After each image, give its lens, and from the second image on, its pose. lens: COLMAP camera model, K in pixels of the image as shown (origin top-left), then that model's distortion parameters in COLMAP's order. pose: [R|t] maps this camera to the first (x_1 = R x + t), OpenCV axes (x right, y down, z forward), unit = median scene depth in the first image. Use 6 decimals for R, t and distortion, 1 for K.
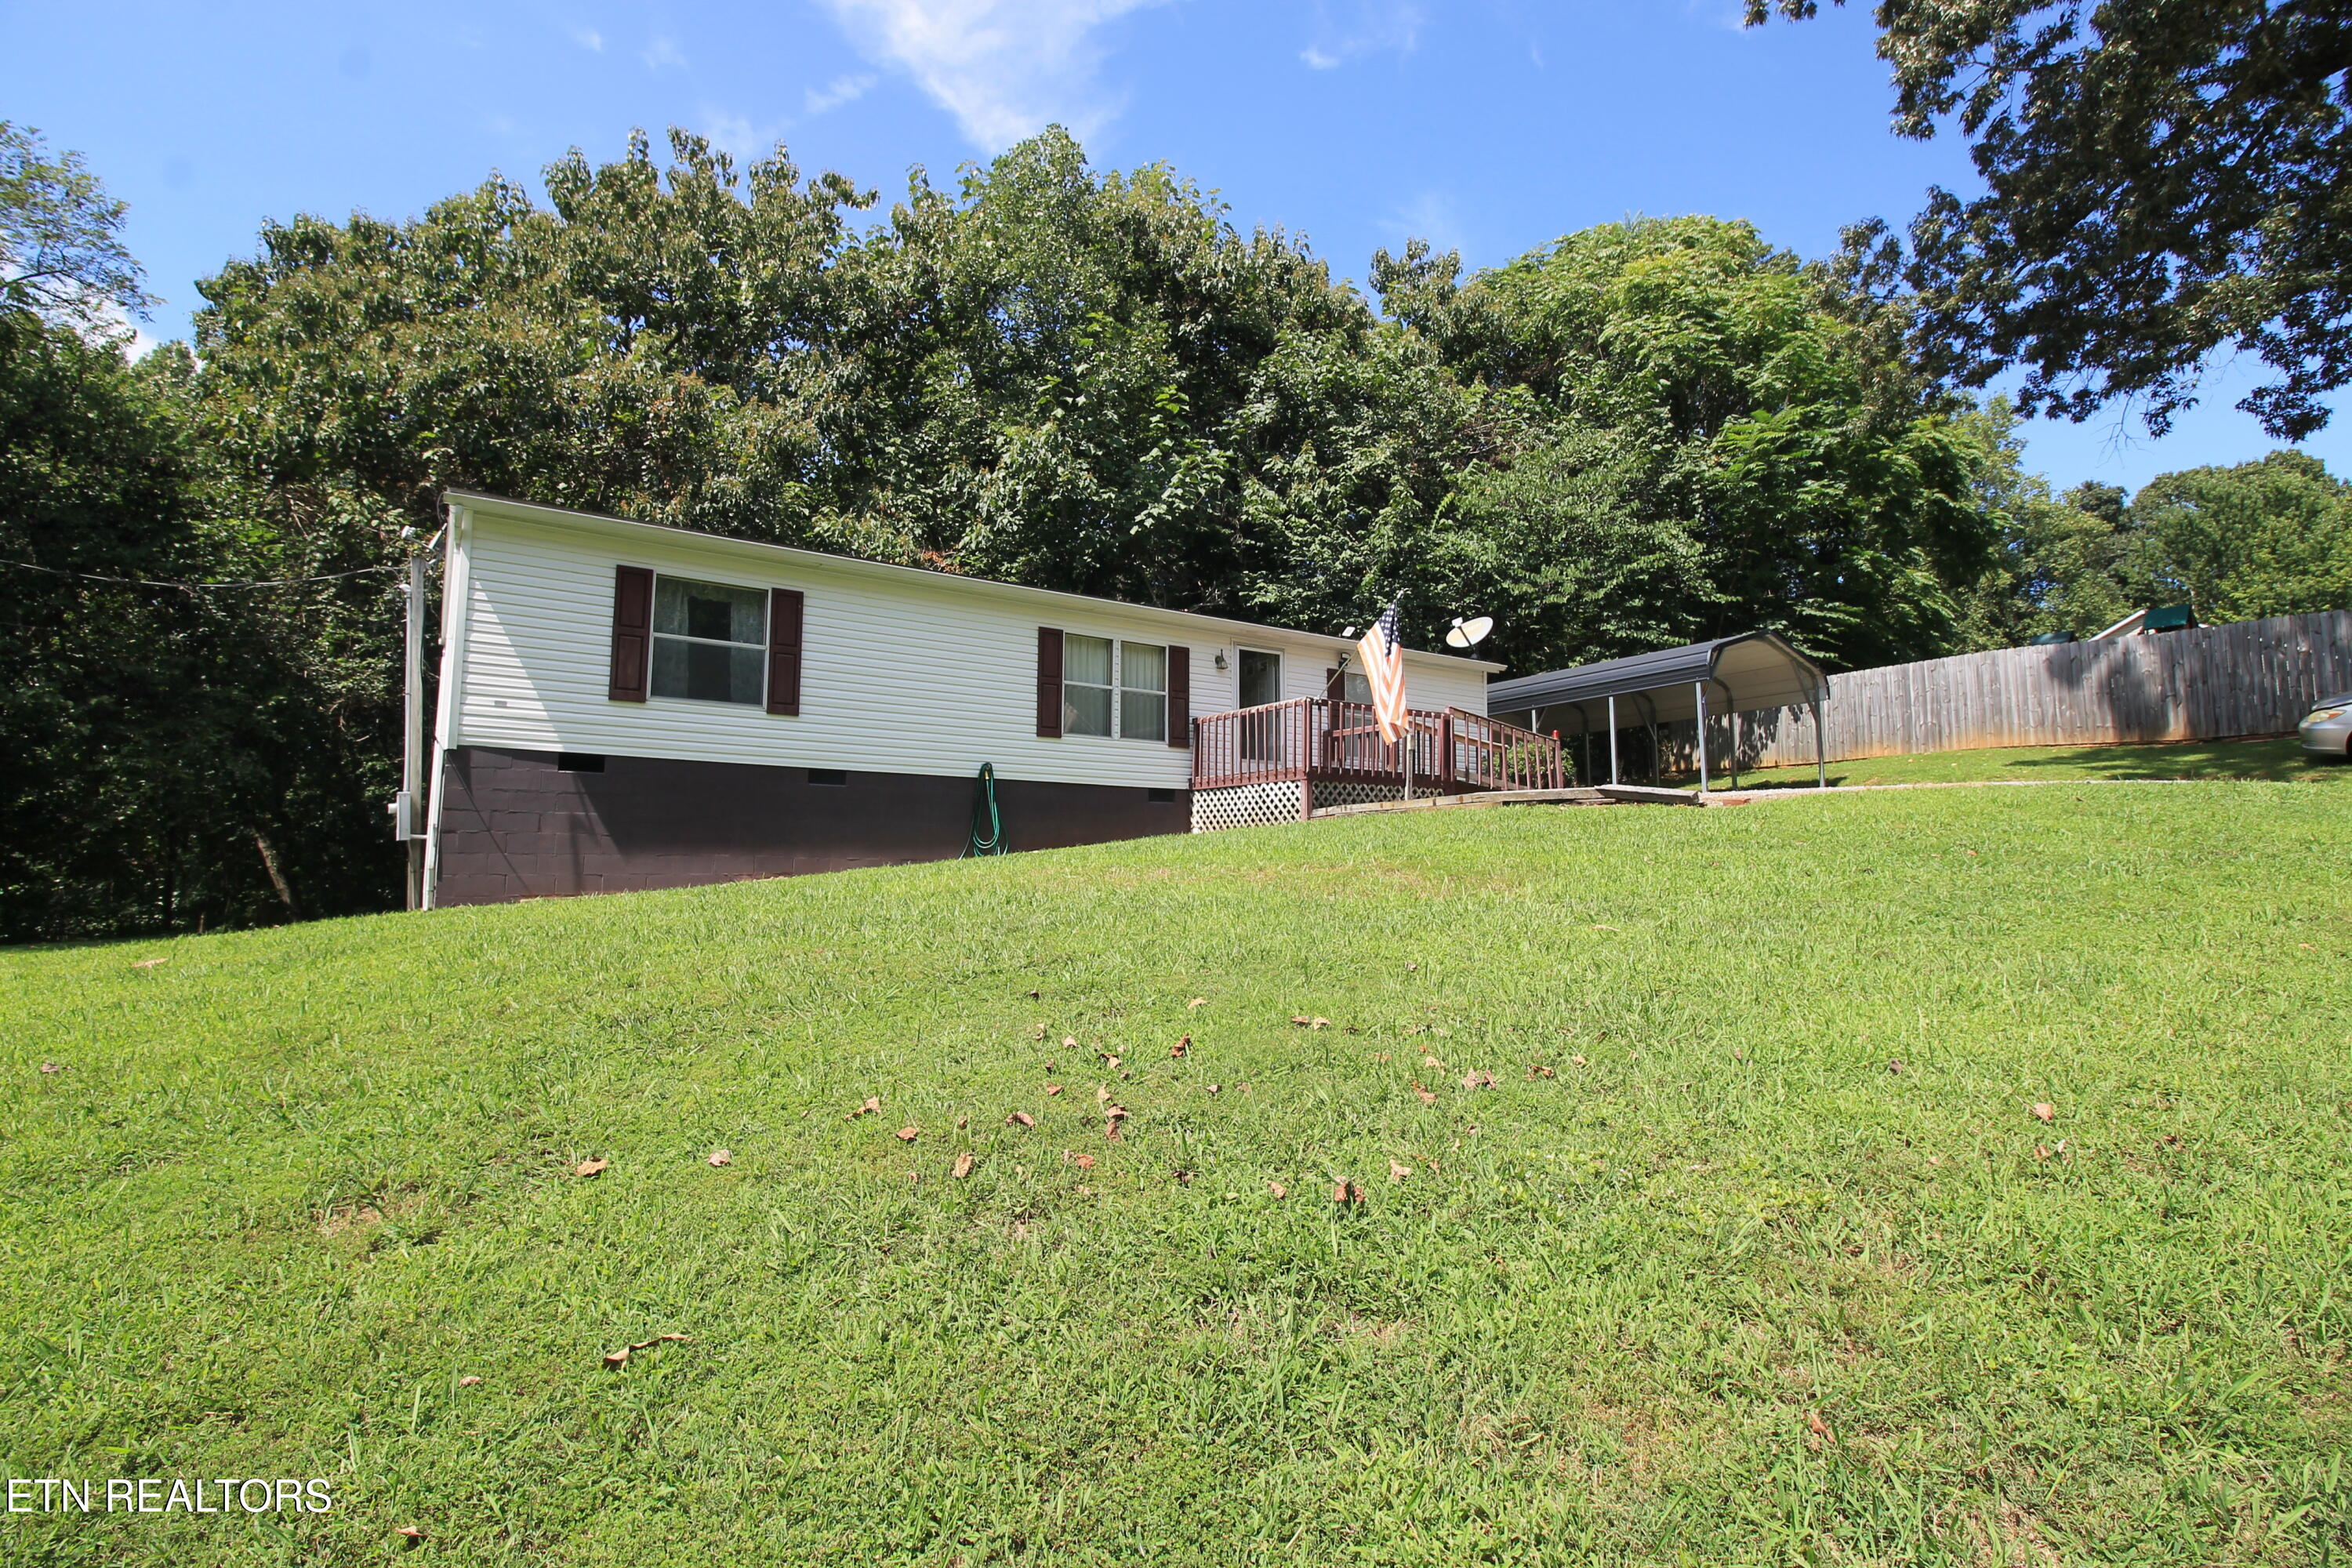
lens RADIAL K [[1131.0, 0, 1181.9], [0, 1131.0, 770.6], [0, 0, 1]] dist [0.003388, -0.012667]
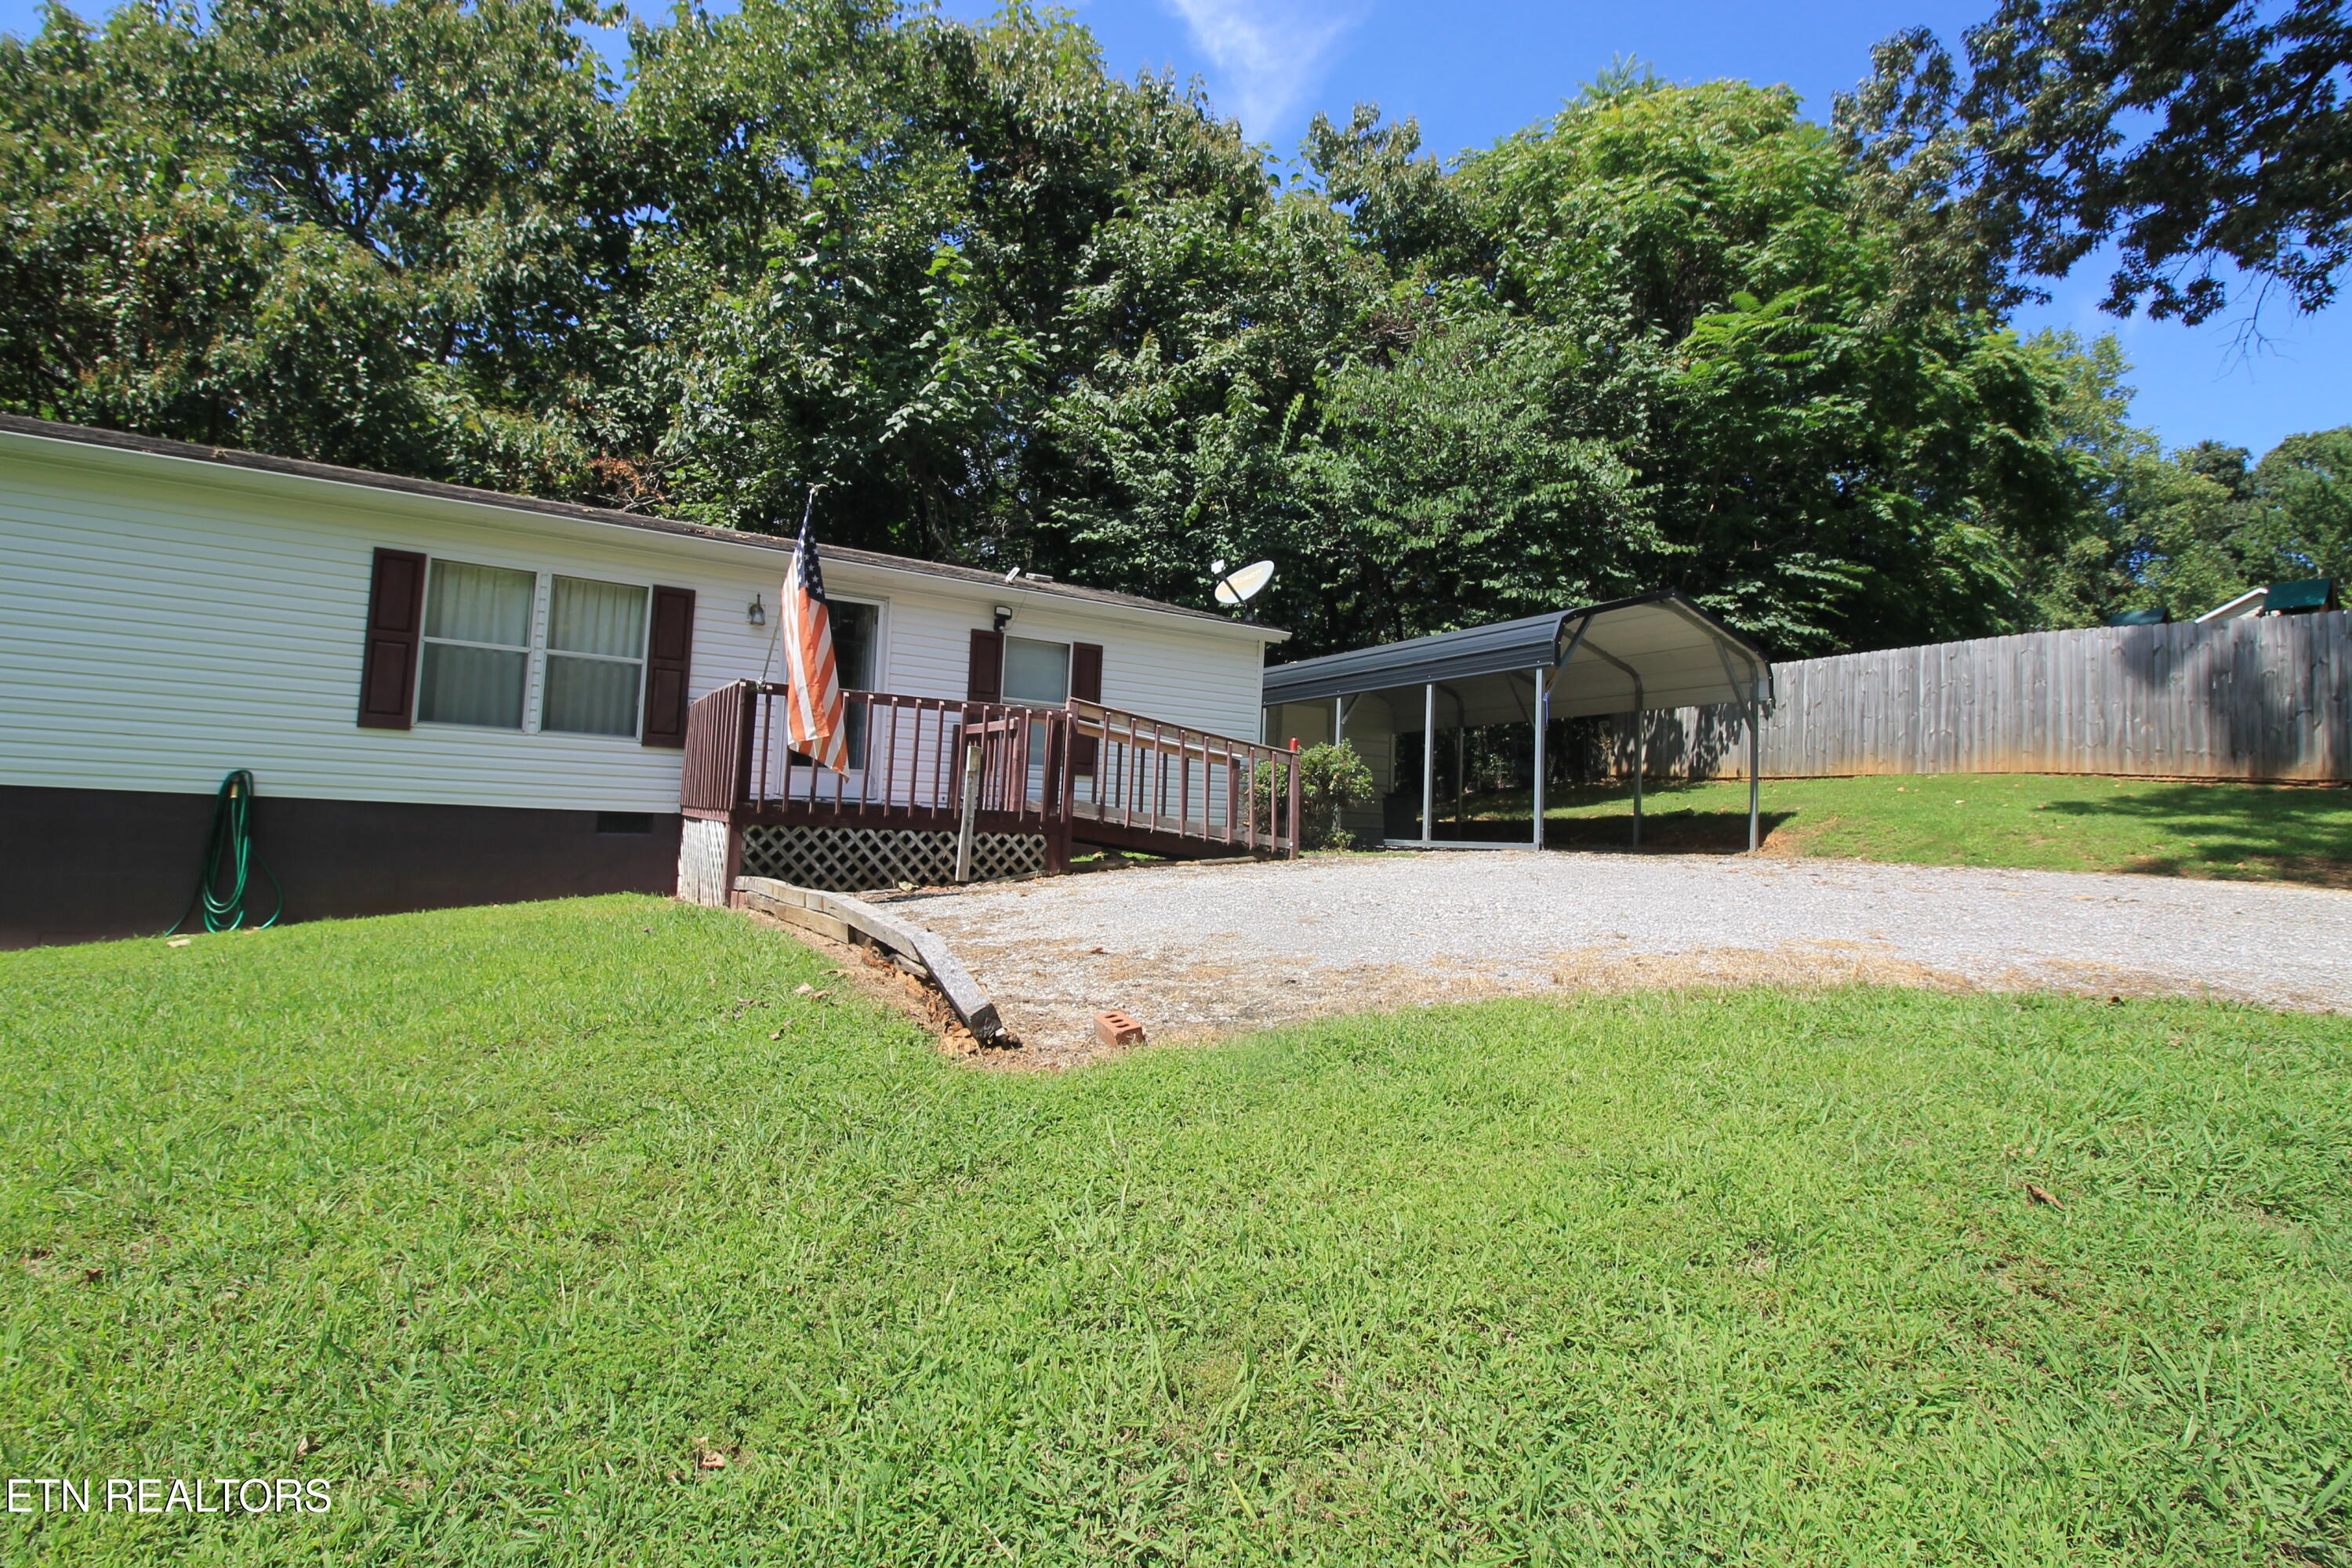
lens RADIAL K [[1128.4, 0, 1175.8], [0, 1128.4, 773.0], [0, 0, 1]] dist [0.001800, -0.012168]
pose [[0.997737, 0.038537, -0.055099, 0.185057], [-0.036002, 0.998280, 0.046277, -0.026444], [0.056788, -0.044188, 0.997408, 0.222019]]
